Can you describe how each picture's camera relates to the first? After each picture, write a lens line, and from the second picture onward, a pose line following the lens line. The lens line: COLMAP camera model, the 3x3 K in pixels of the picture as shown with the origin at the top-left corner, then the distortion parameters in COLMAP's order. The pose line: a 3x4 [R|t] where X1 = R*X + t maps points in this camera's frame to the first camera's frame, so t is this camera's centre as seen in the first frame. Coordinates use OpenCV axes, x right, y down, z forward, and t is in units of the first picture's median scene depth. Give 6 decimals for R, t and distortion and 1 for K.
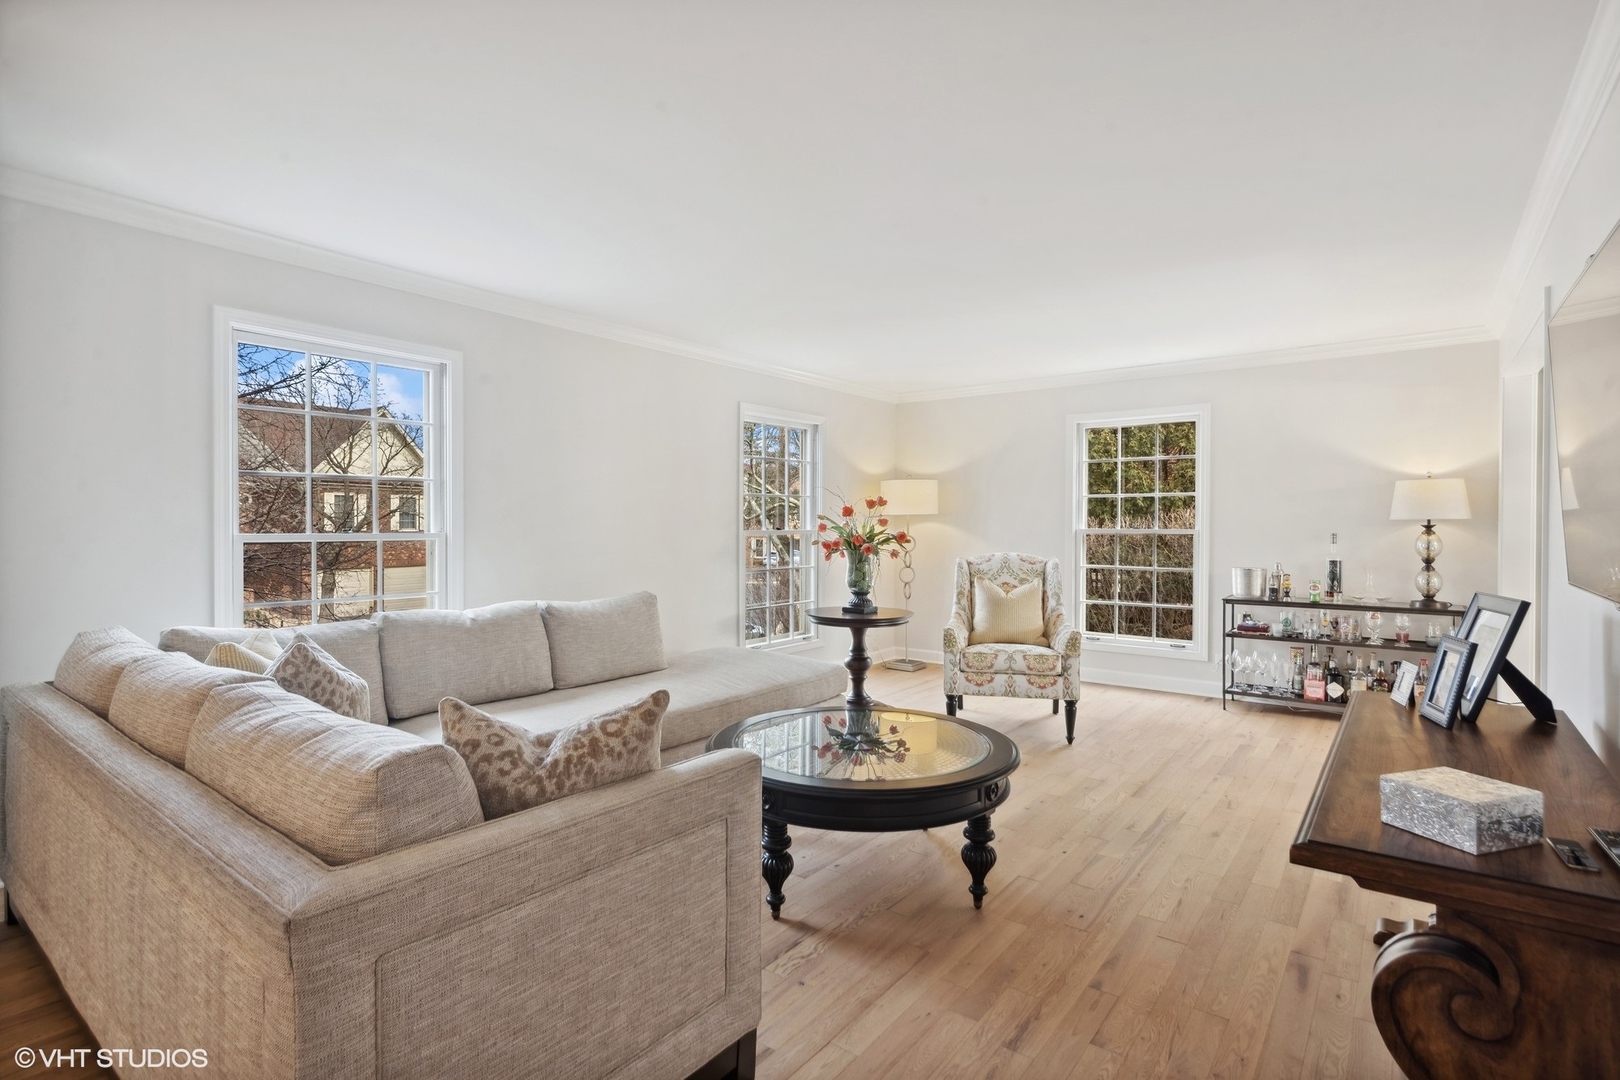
lens RADIAL K [[786.5, 0, 807.0], [0, 786.5, 513.0], [0, 0, 1]] dist [0.000352, -0.000242]
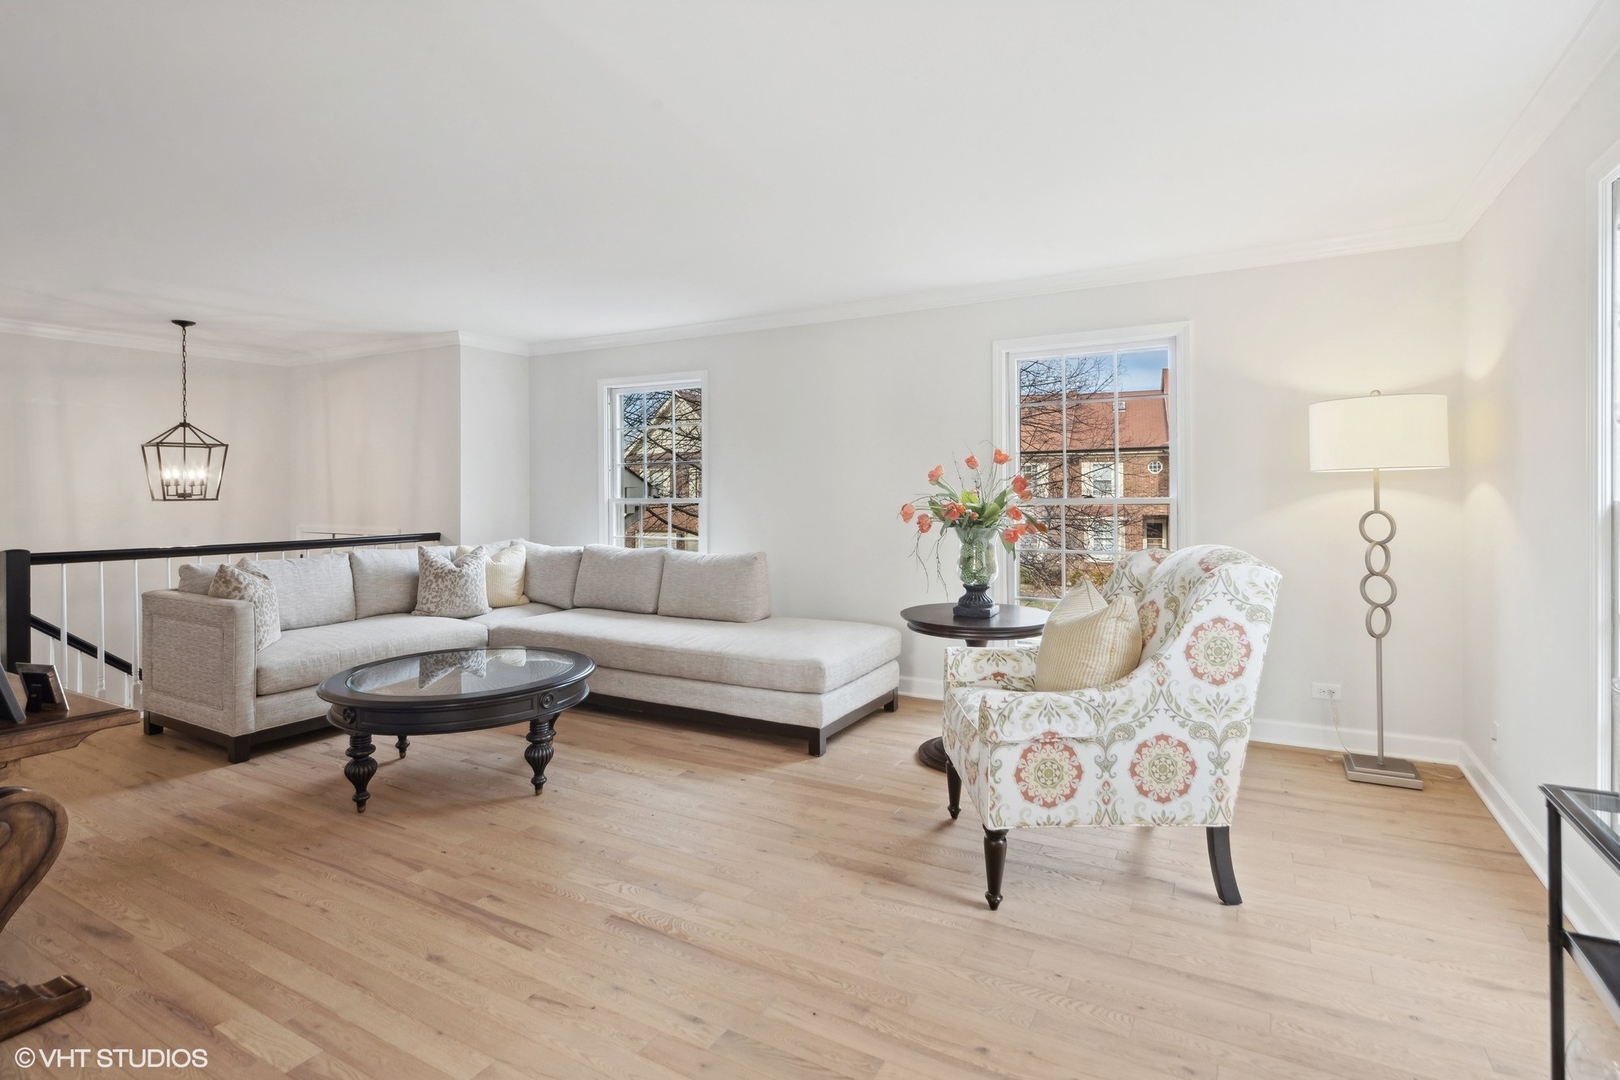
lens RADIAL K [[786.5, 0, 807.0], [0, 786.5, 513.0], [0, 0, 1]] dist [0.000352, -0.000242]
pose [[0.151242, 0.030459, -0.988027, 1.105758], [0.021129, 0.999197, 0.034037, 0.009556], [0.988271, -0.026024, 0.150477, 1.106259]]
